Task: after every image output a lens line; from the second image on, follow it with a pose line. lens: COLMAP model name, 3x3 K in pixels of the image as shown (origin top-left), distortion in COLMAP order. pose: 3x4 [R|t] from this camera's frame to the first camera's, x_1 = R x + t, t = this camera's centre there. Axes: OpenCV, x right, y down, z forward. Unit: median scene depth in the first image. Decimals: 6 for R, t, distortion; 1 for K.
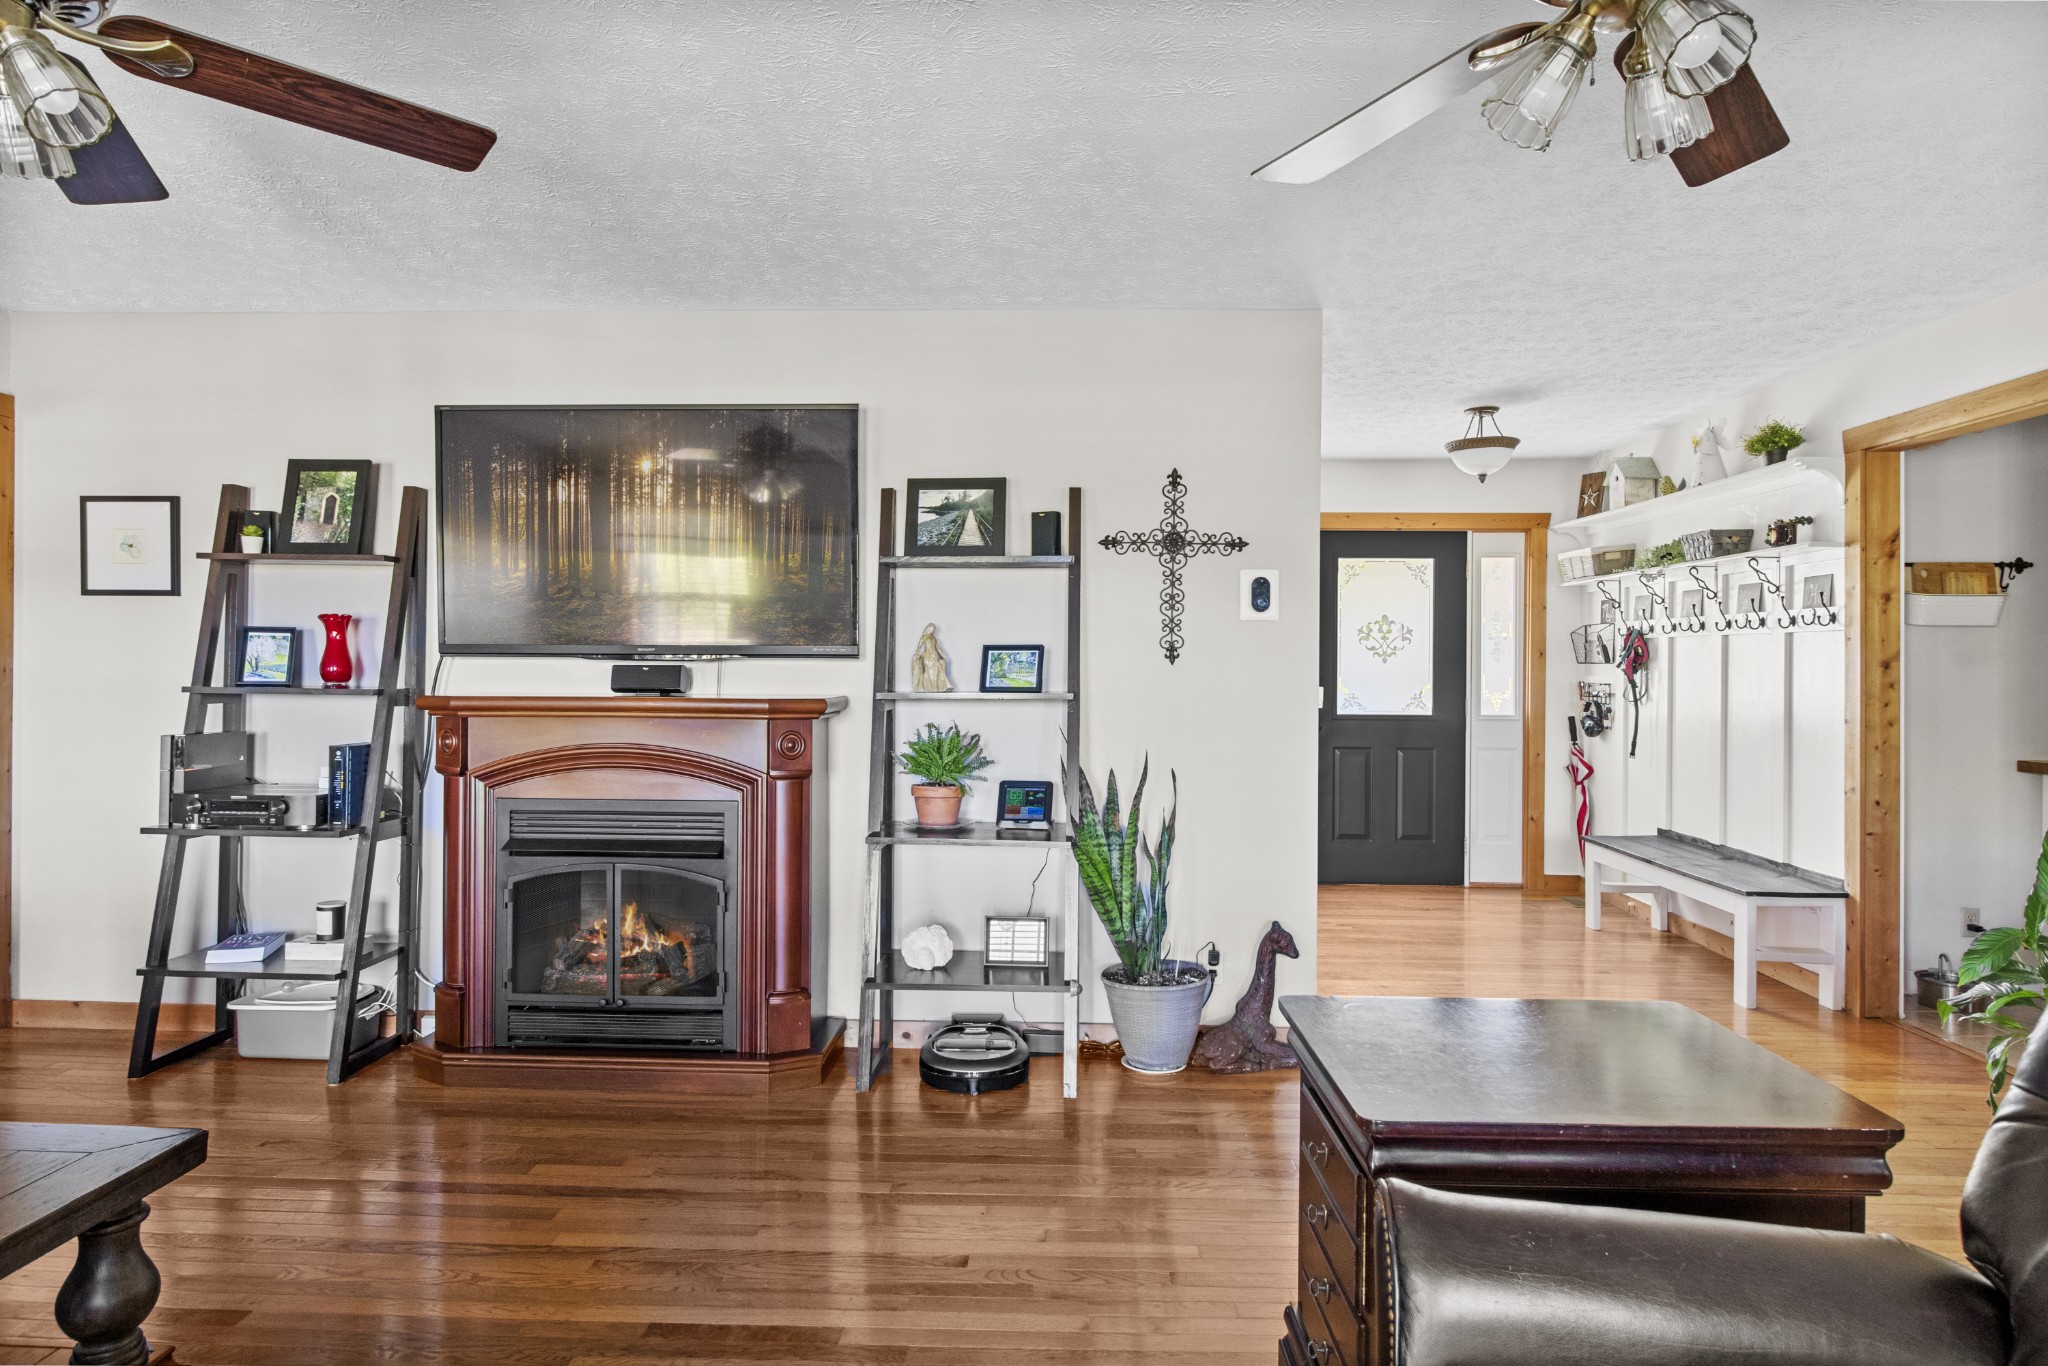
lens RADIAL K [[1183.7, 0, 1014.1], [0, 1183.7, 661.1], [0, 0, 1]] dist [-0.005620, -0.005955]
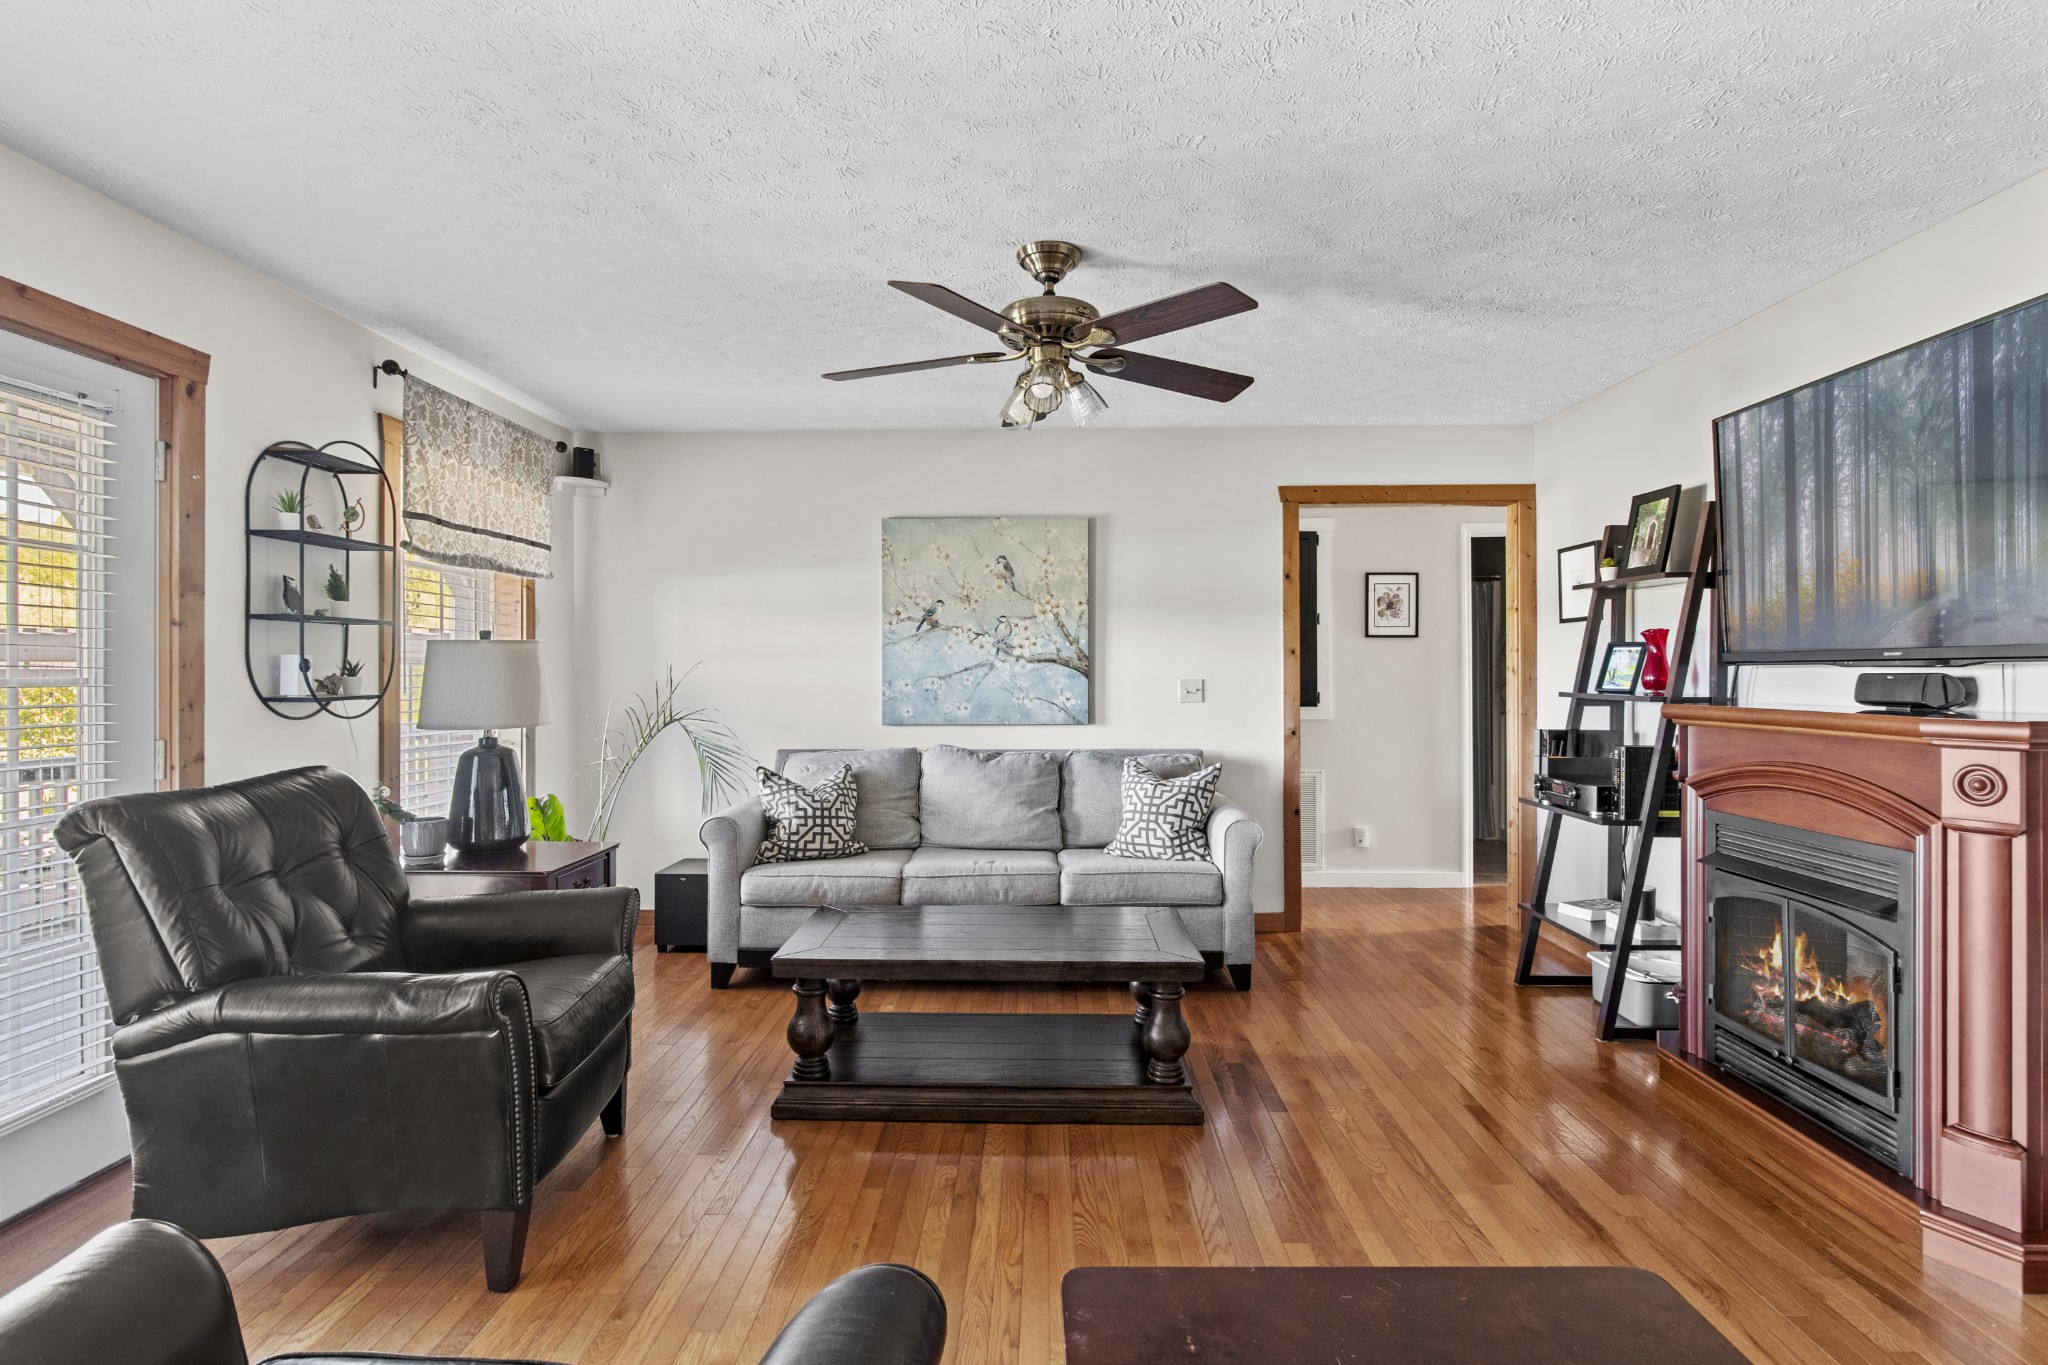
lens RADIAL K [[1021.9, 0, 1014.9], [0, 1021.9, 672.3], [0, 0, 1]] dist [-0.007283, 0.001581]
pose [[0.001326, -0.006946, -0.999975, 0.367962], [0.005166, 0.999963, -0.006939, 0.004366], [0.999986, -0.005156, 0.001362, 0.379948]]
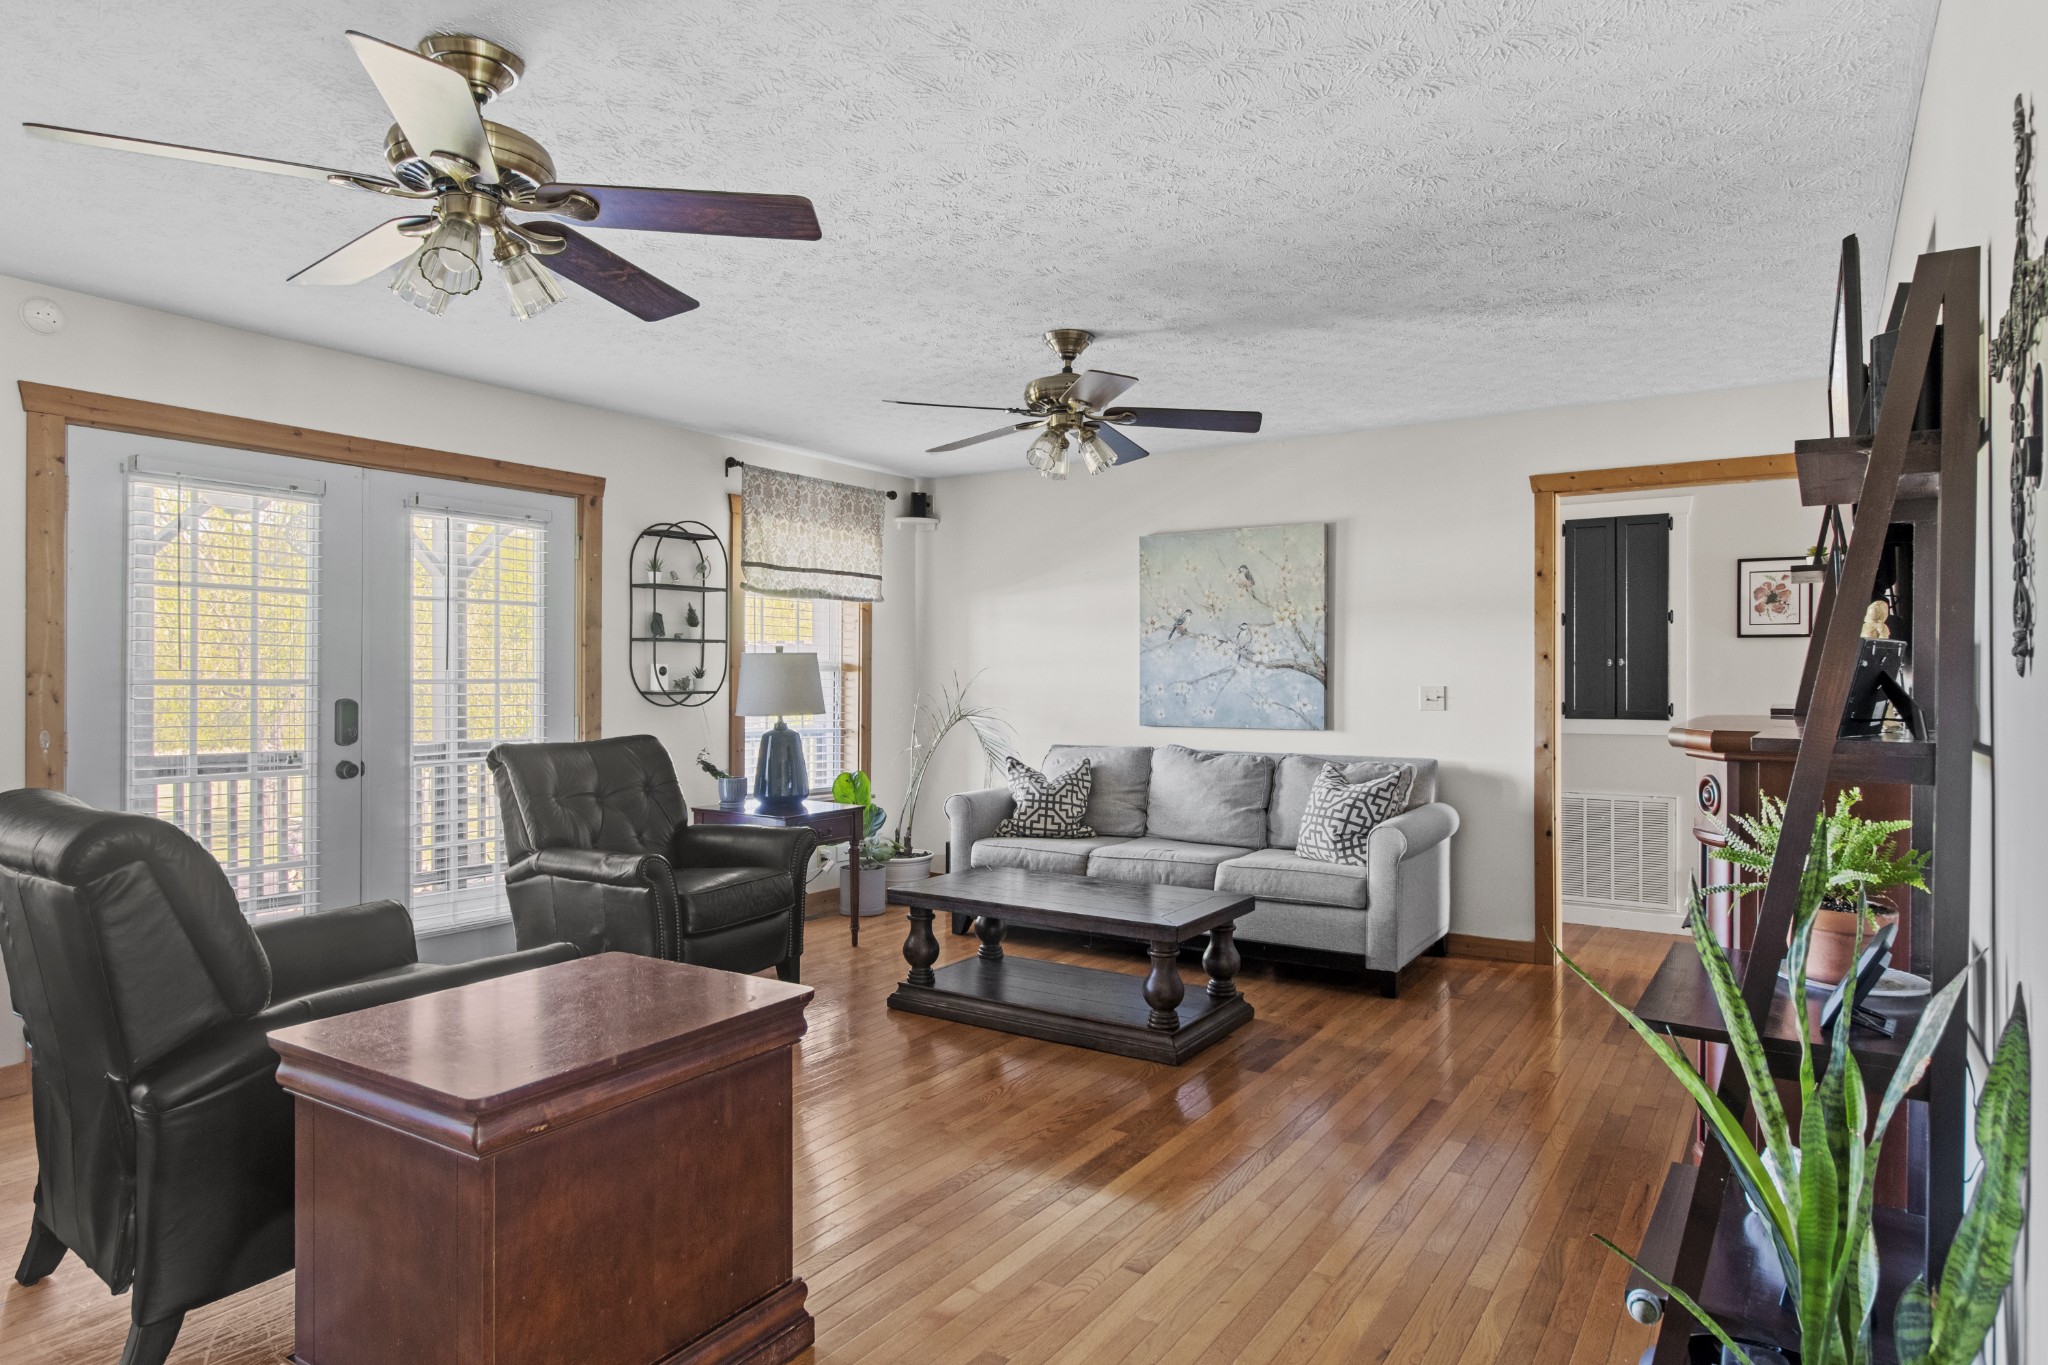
lens RADIAL K [[1183.7, 0, 1027.2], [0, 1183.7, 678.7], [0, 0, 1]] dist [-0.005620, -0.005955]
pose [[-0.520231, -0.006999, -0.853997, 0.497326], [-0.003348, 0.999975, -0.006155, 0.006156], [0.854019, -0.000343, -0.520242, 0.774157]]
